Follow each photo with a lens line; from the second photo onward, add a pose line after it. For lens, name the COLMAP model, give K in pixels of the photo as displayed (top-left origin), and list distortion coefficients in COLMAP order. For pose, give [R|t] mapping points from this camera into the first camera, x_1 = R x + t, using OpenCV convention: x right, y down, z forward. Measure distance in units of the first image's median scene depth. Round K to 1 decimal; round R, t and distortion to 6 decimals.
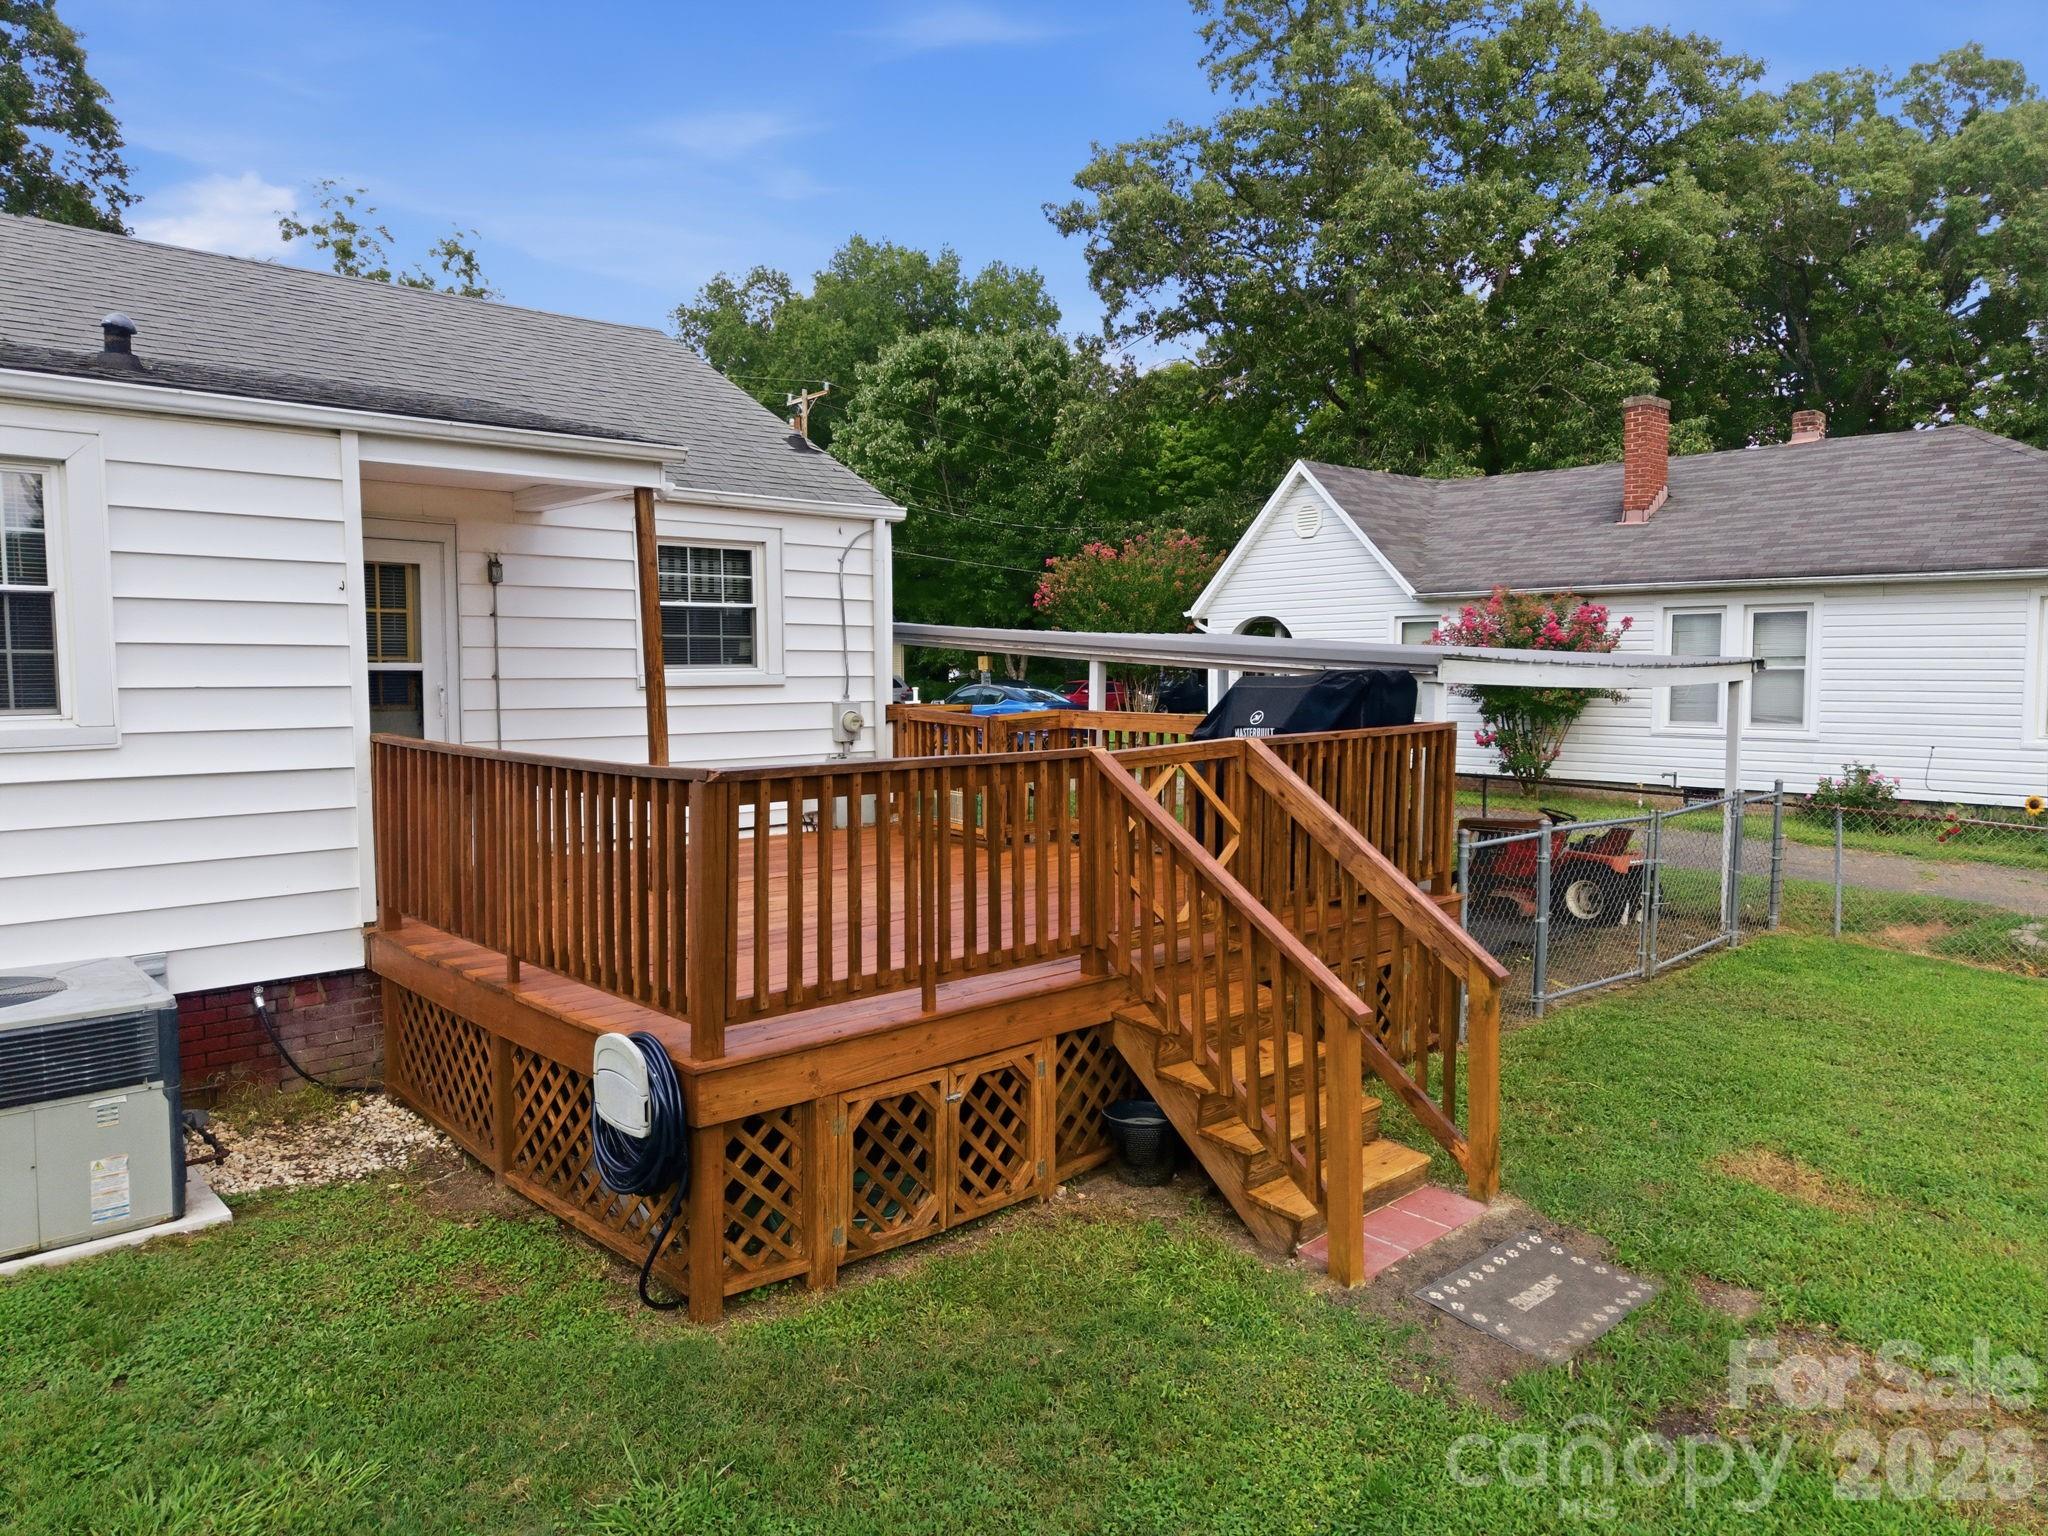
lens RADIAL K [[1362.9, 0, 1017.3], [0, 1362.9, 782.4], [0, 0, 1]] dist [0.041921, -0.055698]
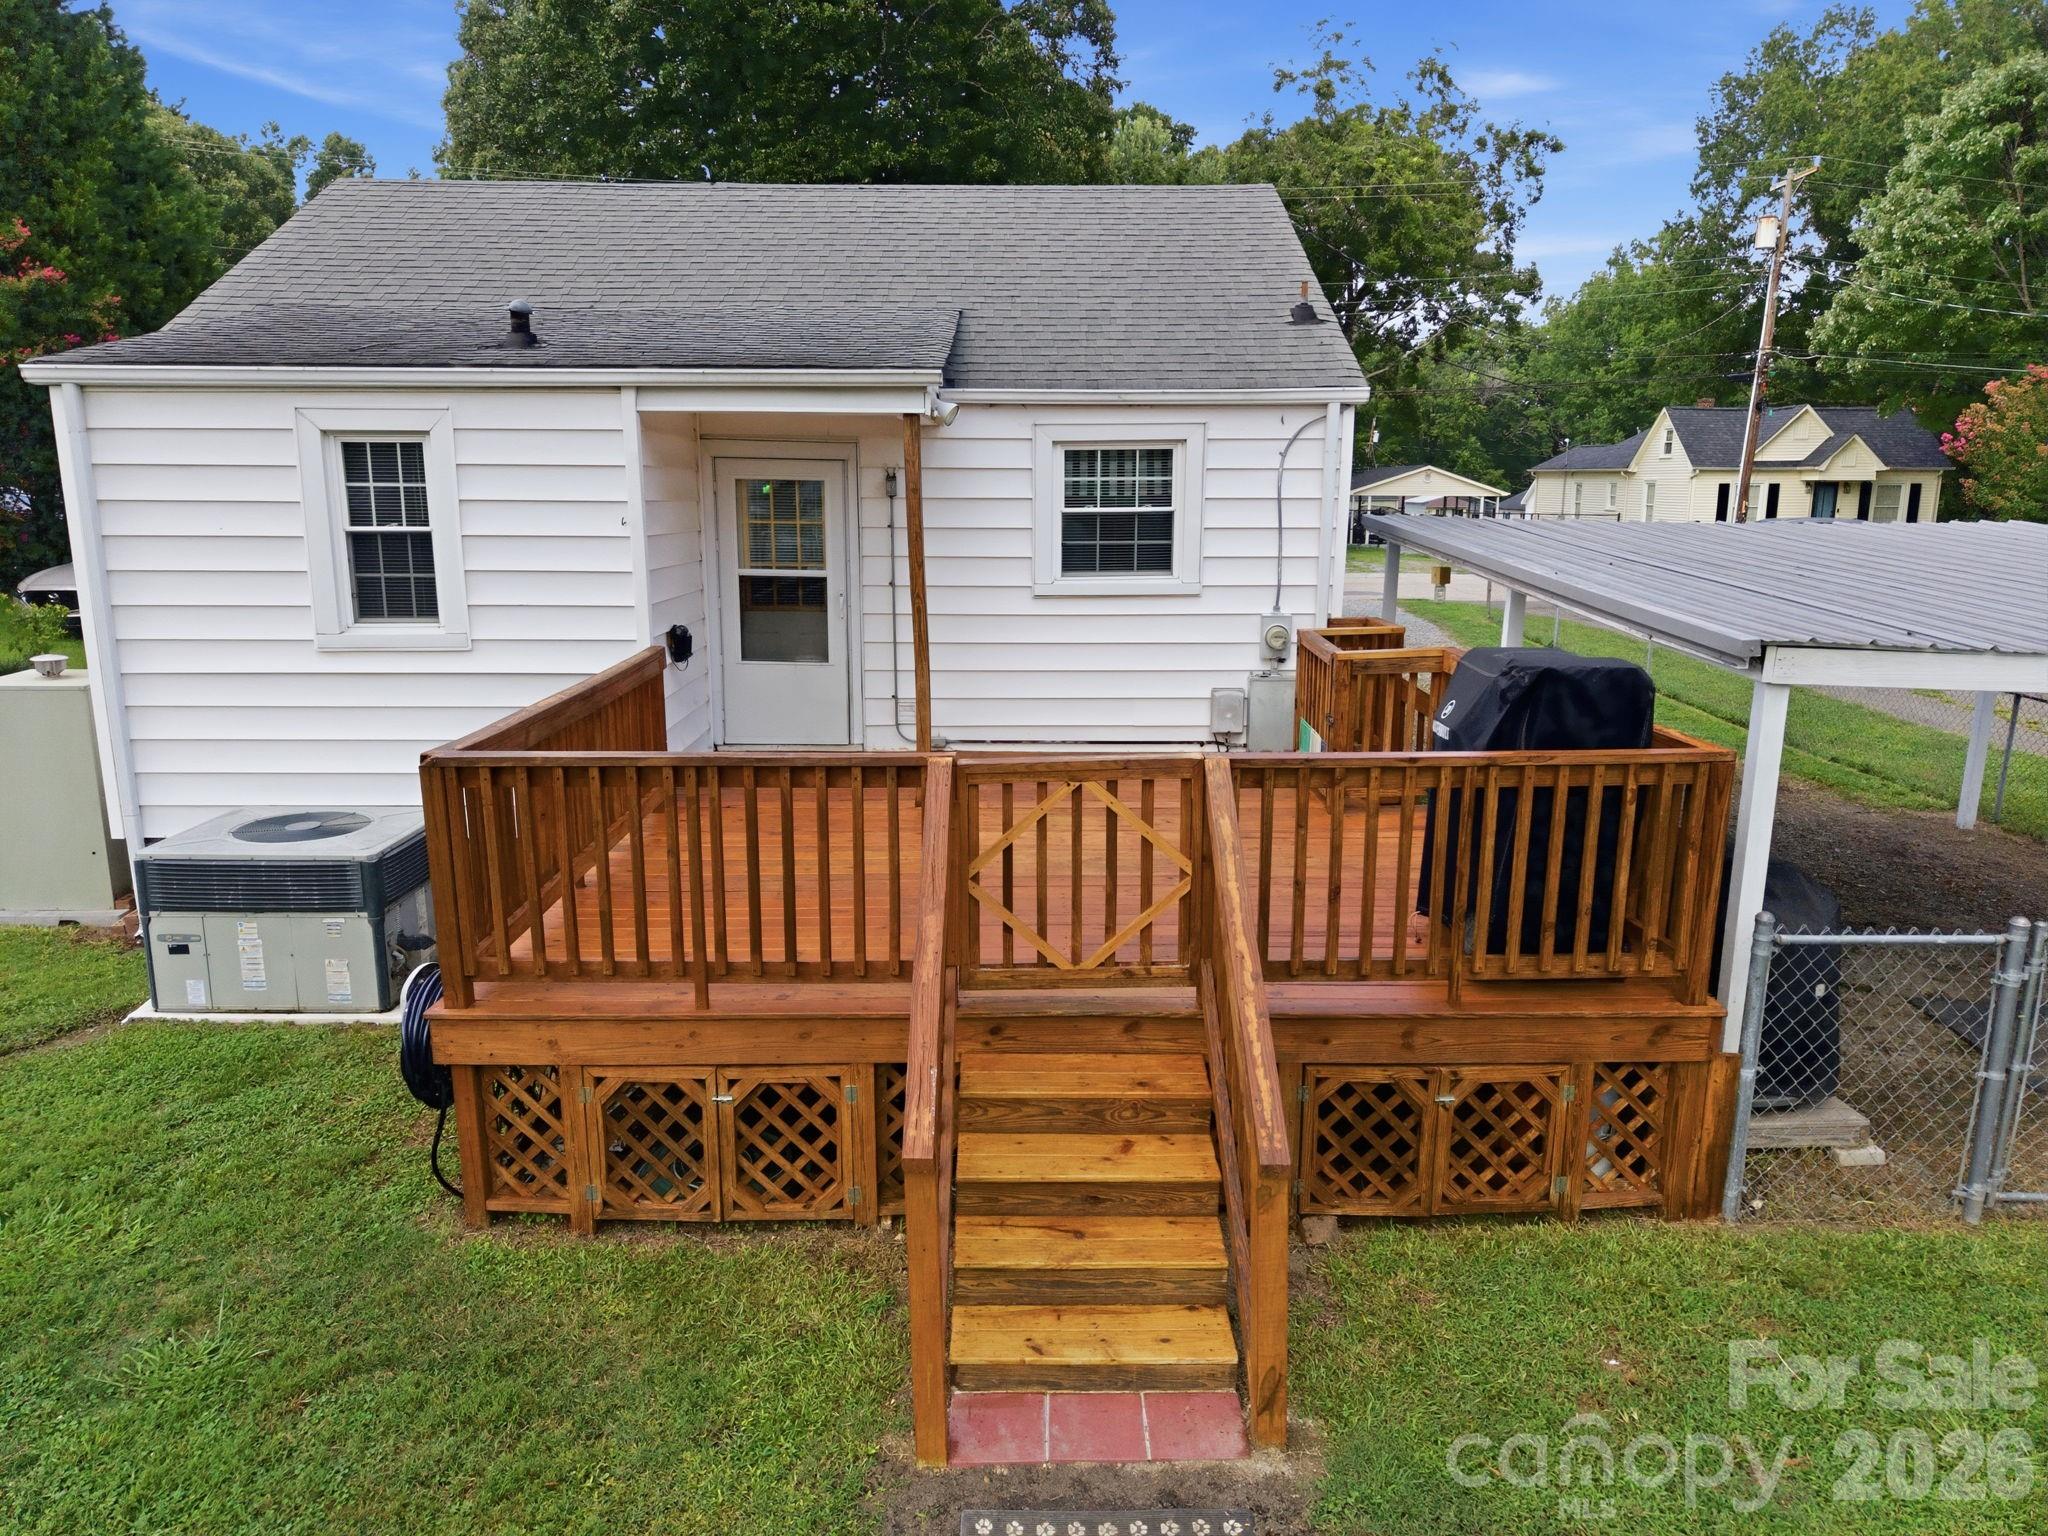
lens RADIAL K [[1366.6, 0, 1015.7], [0, 1366.6, 767.6], [0, 0, 1]] dist [0.003739, -0.000328]
pose [[0.743038, 0.142861, -0.653823, 0.200217], [-0.063245, 0.987568, 0.143909, -0.044492], [0.666254, -0.065578, 0.742836, 0.118832]]
